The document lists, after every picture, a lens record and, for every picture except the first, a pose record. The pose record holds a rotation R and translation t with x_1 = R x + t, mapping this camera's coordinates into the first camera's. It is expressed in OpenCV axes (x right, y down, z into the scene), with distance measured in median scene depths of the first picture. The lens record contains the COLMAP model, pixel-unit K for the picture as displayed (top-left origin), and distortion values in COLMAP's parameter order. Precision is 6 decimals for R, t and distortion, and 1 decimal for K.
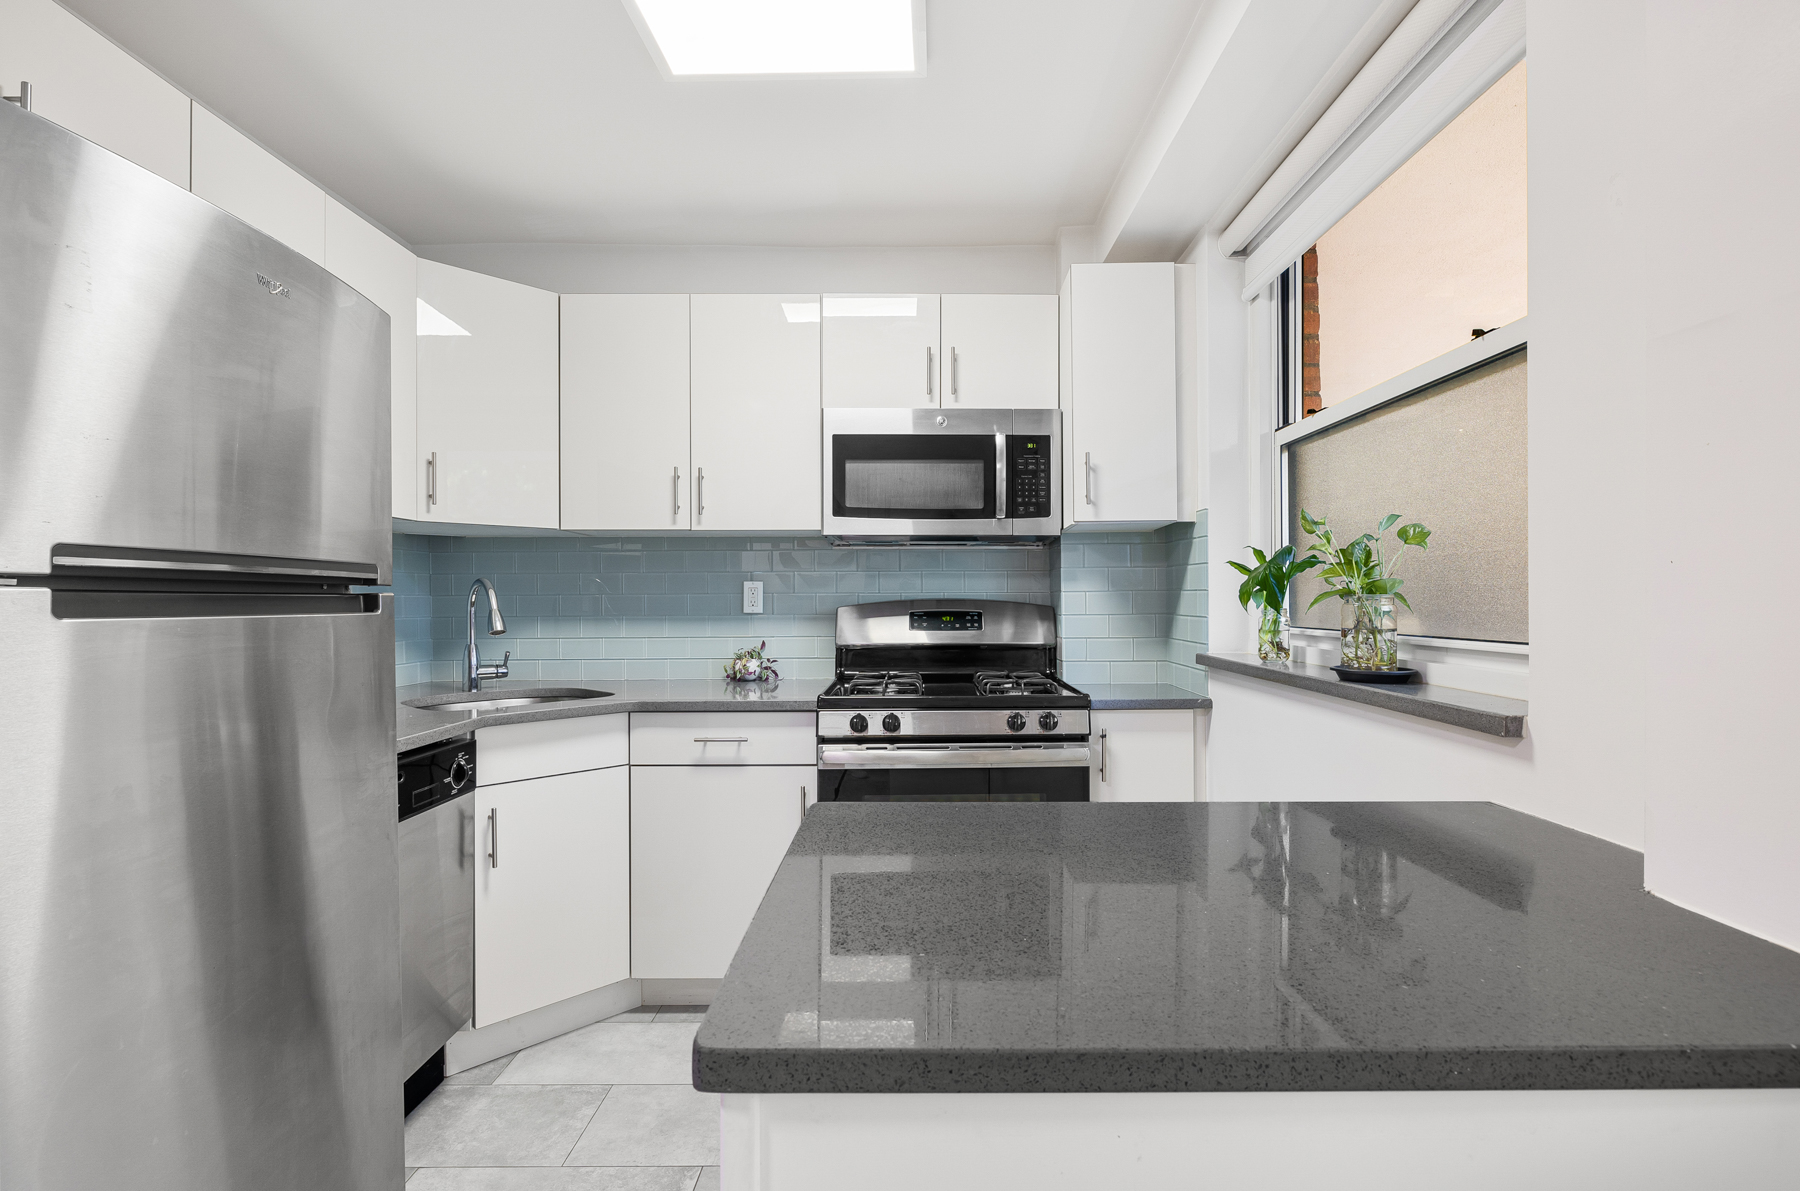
lens RADIAL K [[840.8, 0, 916.1], [0, 840.8, 602.8], [0, 0, 1]] dist [0.000851, 0.000201]
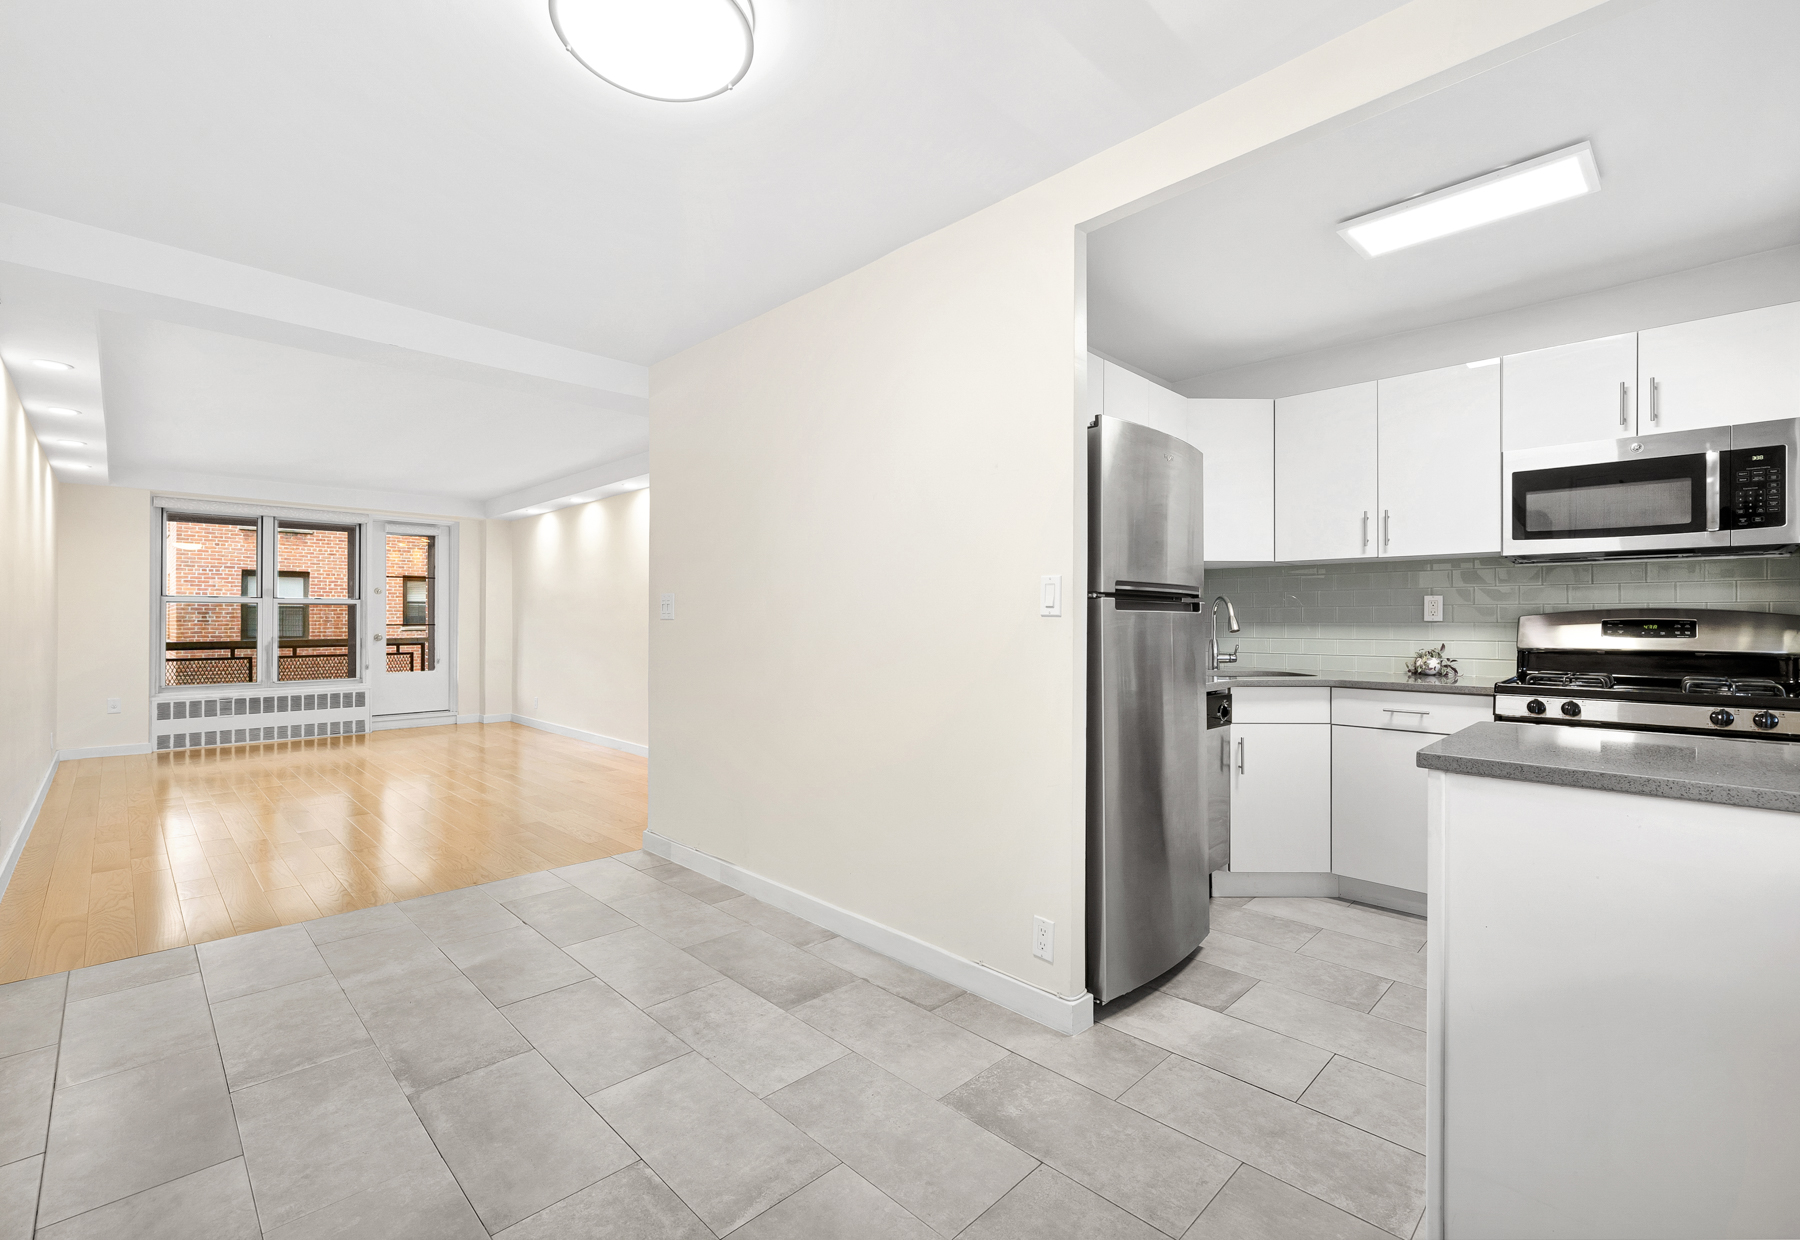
lens RADIAL K [[785.8, 0, 887.6], [0, 785.8, 614.3], [0, 0, 1]] dist [-0.001103, -0.000289]
pose [[0.701239, -0.000752, -0.712926, 0.075901], [-0.008730, 0.999915, -0.009642, 0.023254], [0.712873, 0.012985, 0.701173, -0.434279]]
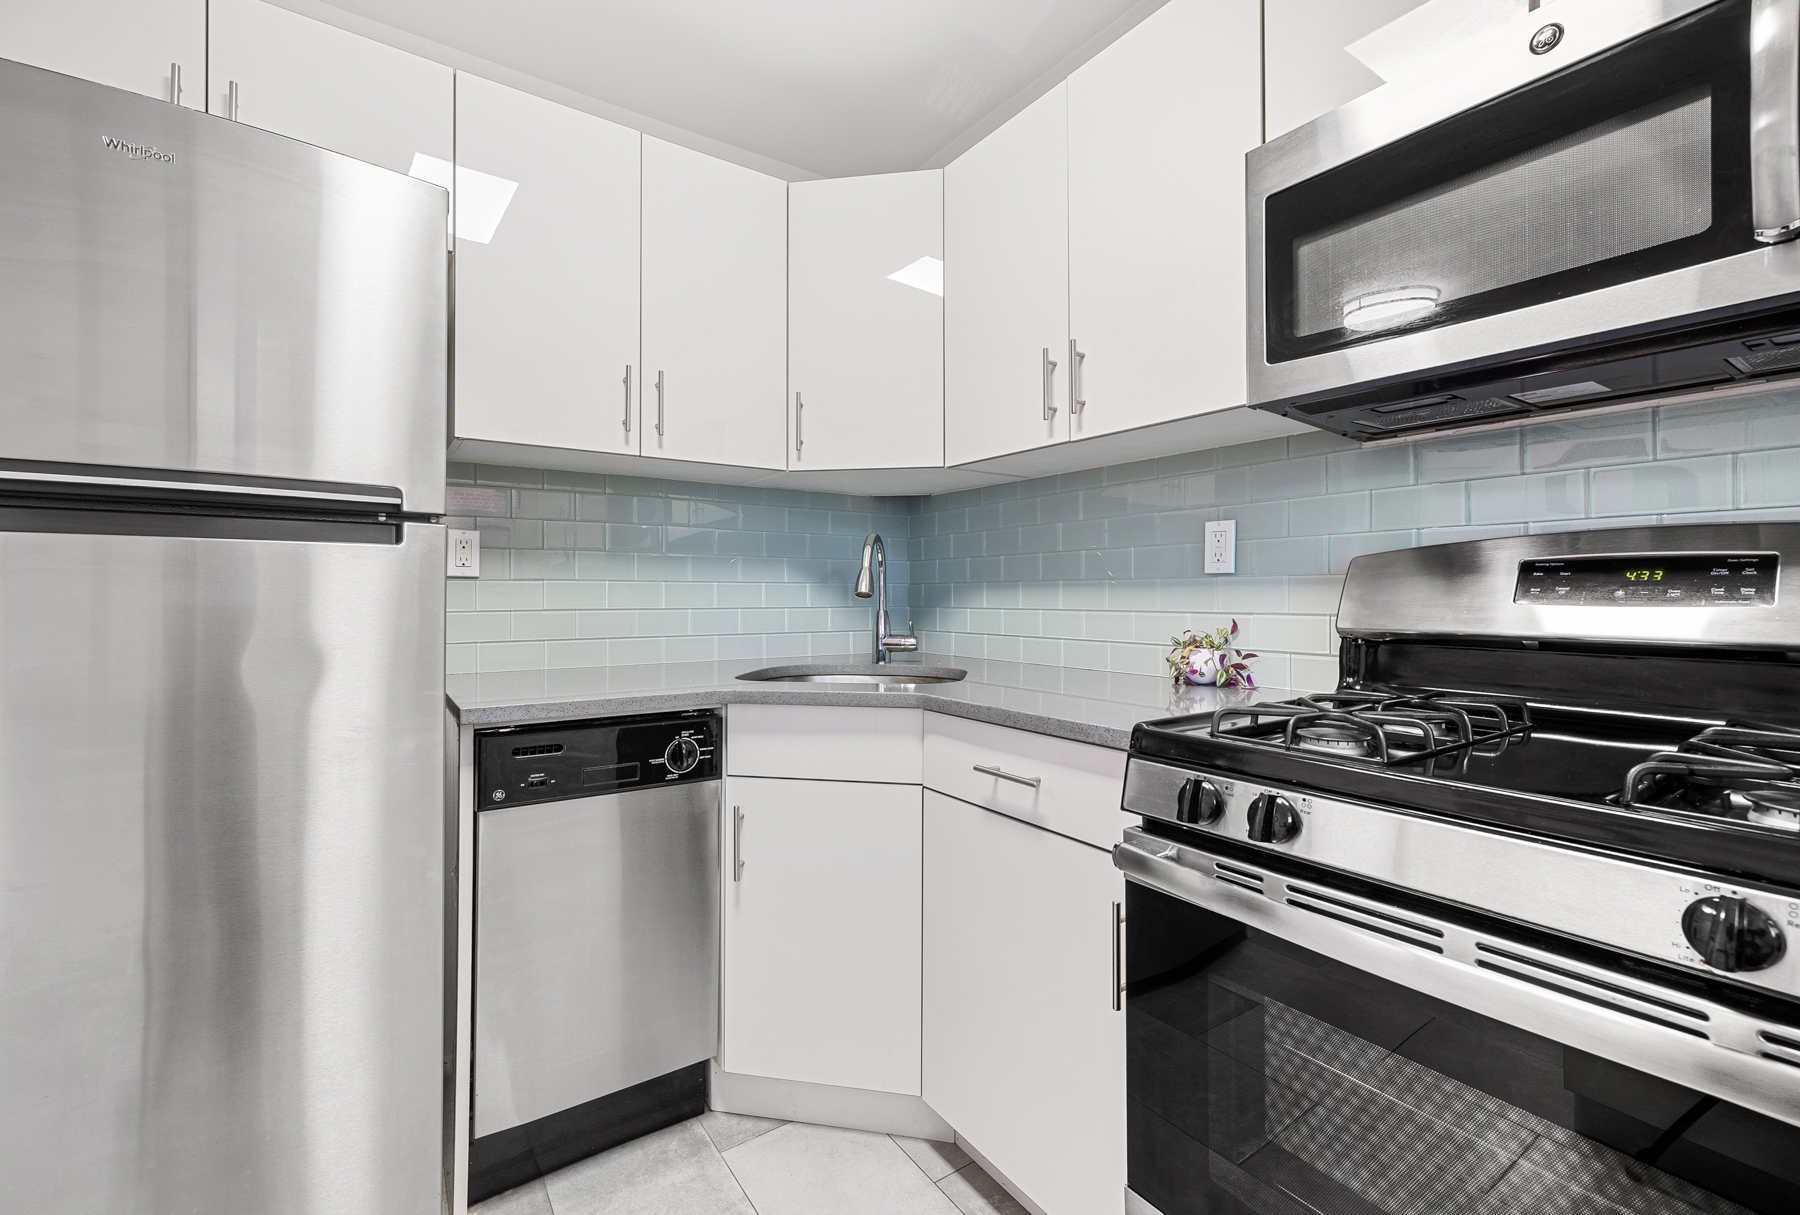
lens RADIAL K [[767.9, 0, 907.2], [0, 767.9, 595.6], [0, 0, 1]] dist [0.006568, 0.000140]
pose [[0.564311, 0.004986, -0.825547, 0.153932], [-0.007099, 0.999974, 0.001187, 0.033112], [0.825532, 0.005190, 0.564331, 0.574274]]
